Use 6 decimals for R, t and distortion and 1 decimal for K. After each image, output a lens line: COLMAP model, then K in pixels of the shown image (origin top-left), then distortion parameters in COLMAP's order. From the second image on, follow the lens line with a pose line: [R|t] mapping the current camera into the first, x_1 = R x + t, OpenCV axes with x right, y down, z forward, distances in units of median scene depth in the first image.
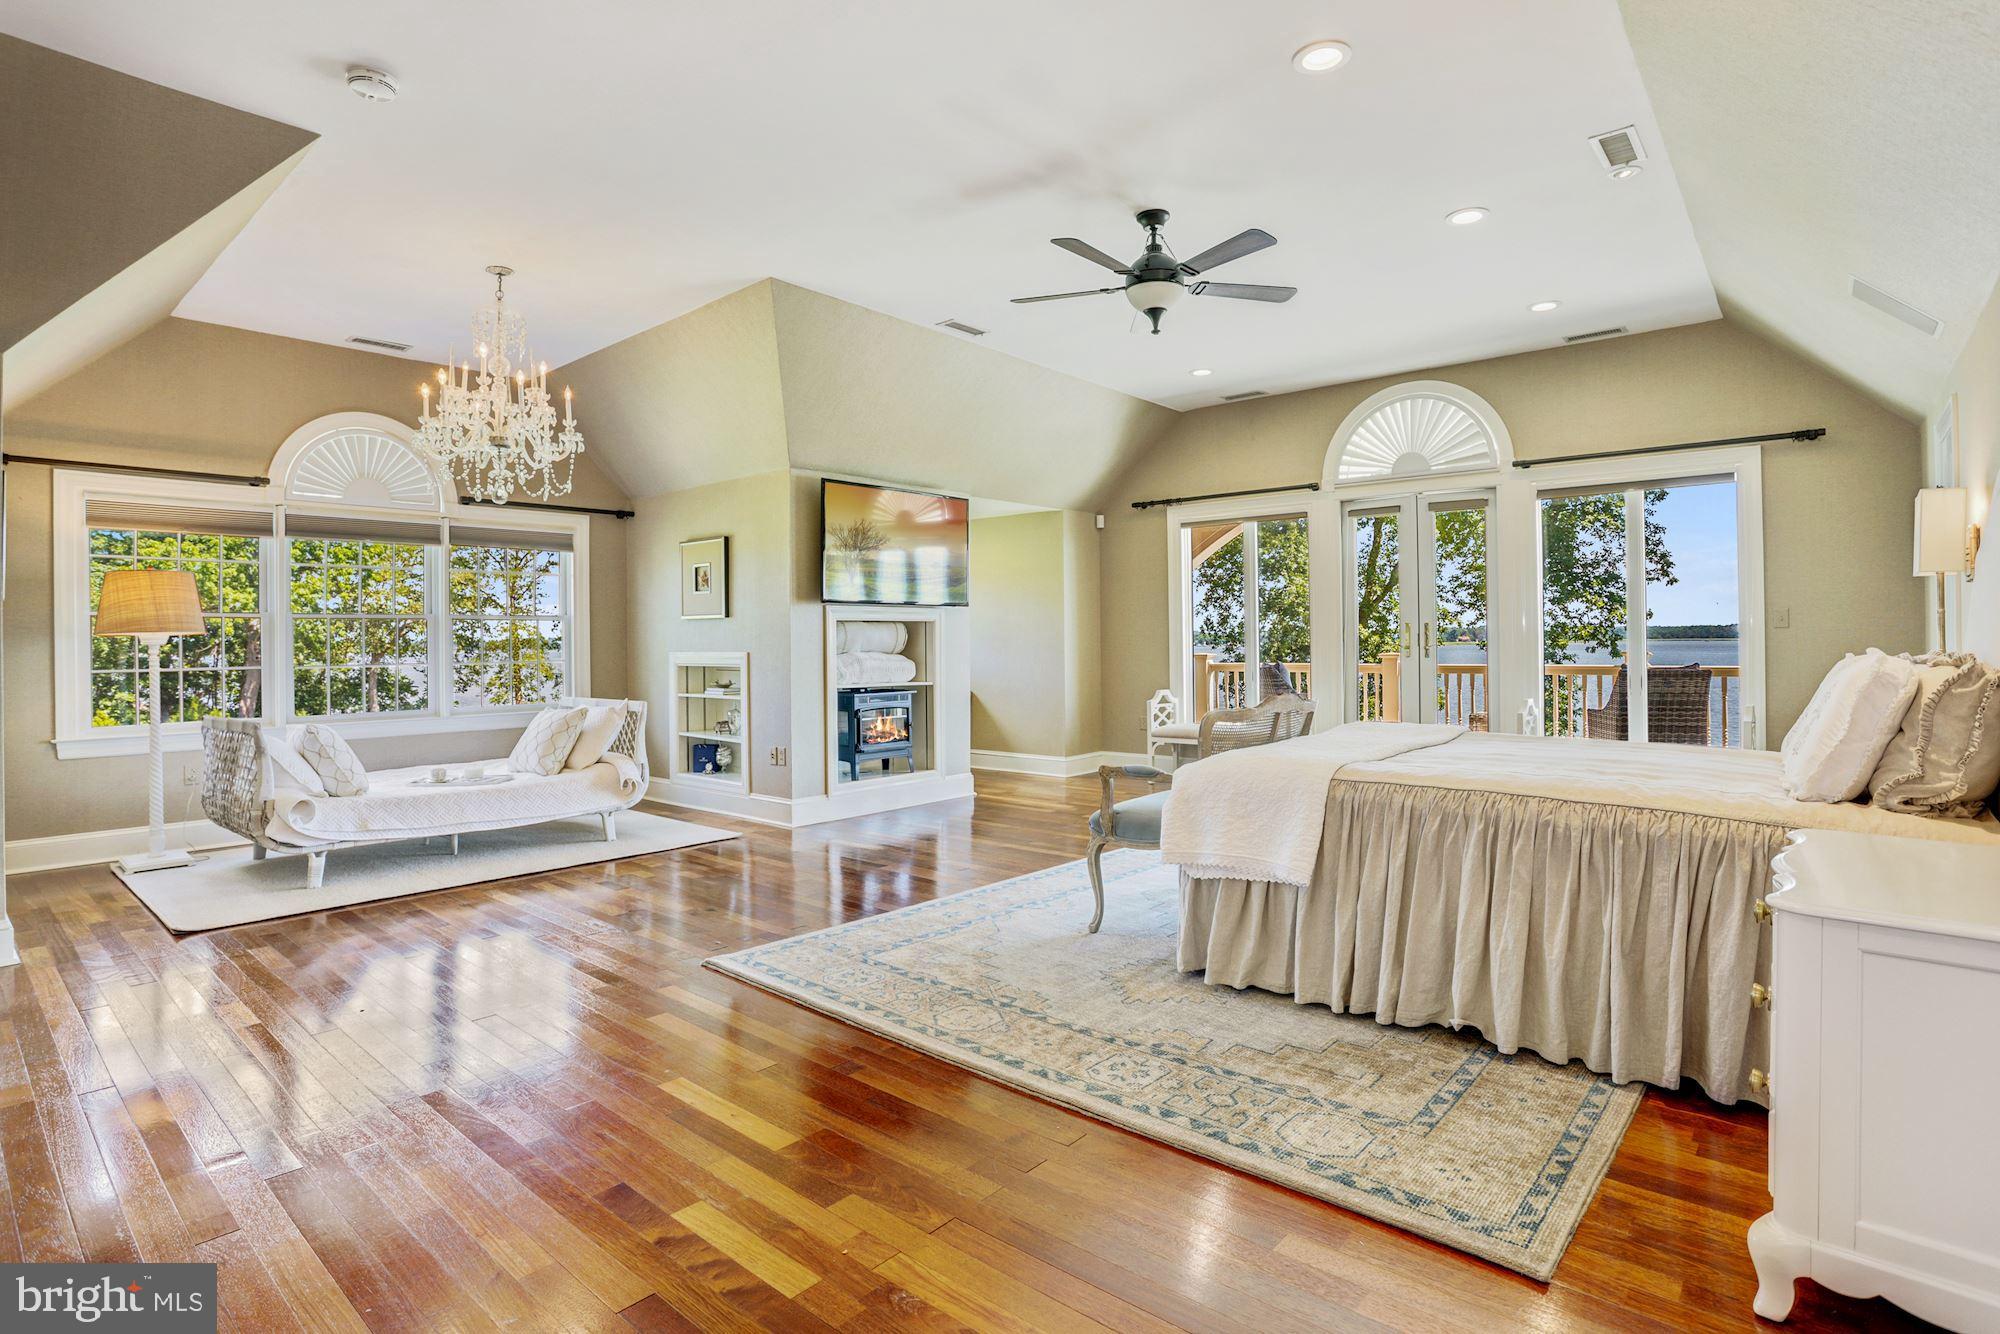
lens RADIAL K [[991.4, 0, 970.8], [0, 991.4, 635.3], [0, 0, 1]] dist [-0.041739, 0.007967]
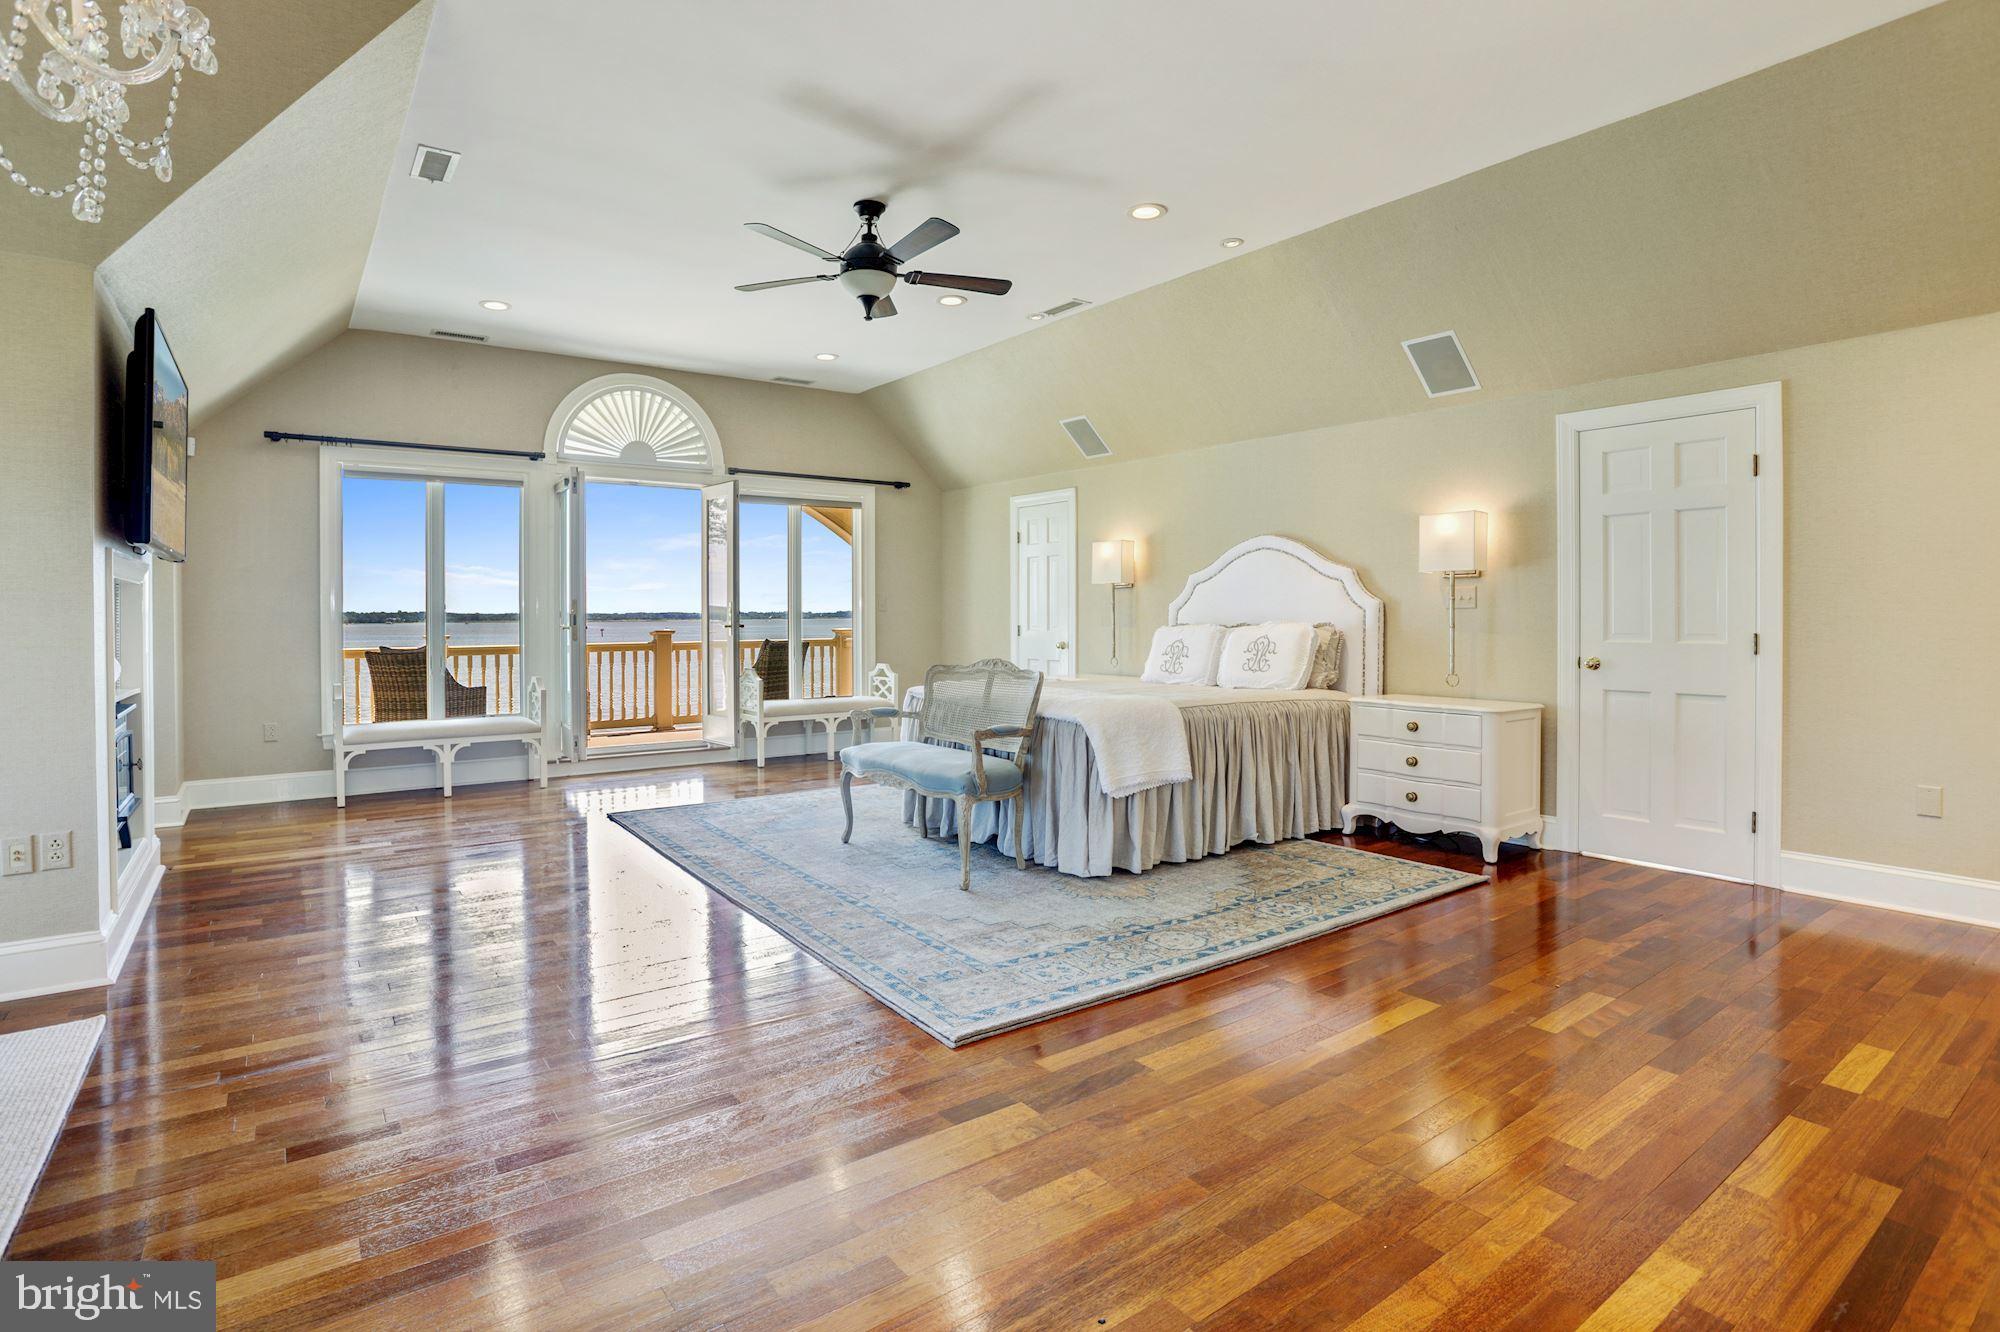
lens RADIAL K [[991.4, 0, 975.1], [0, 991.4, 624.3], [0, 0, 1]] dist [-0.041739, 0.007967]
pose [[0.231098, -0.003754, 0.972923, -0.797945], [-0.000459, 0.999992, 0.003967, 0.009012], [-0.972930, -0.001363, 0.231095, 0.650832]]
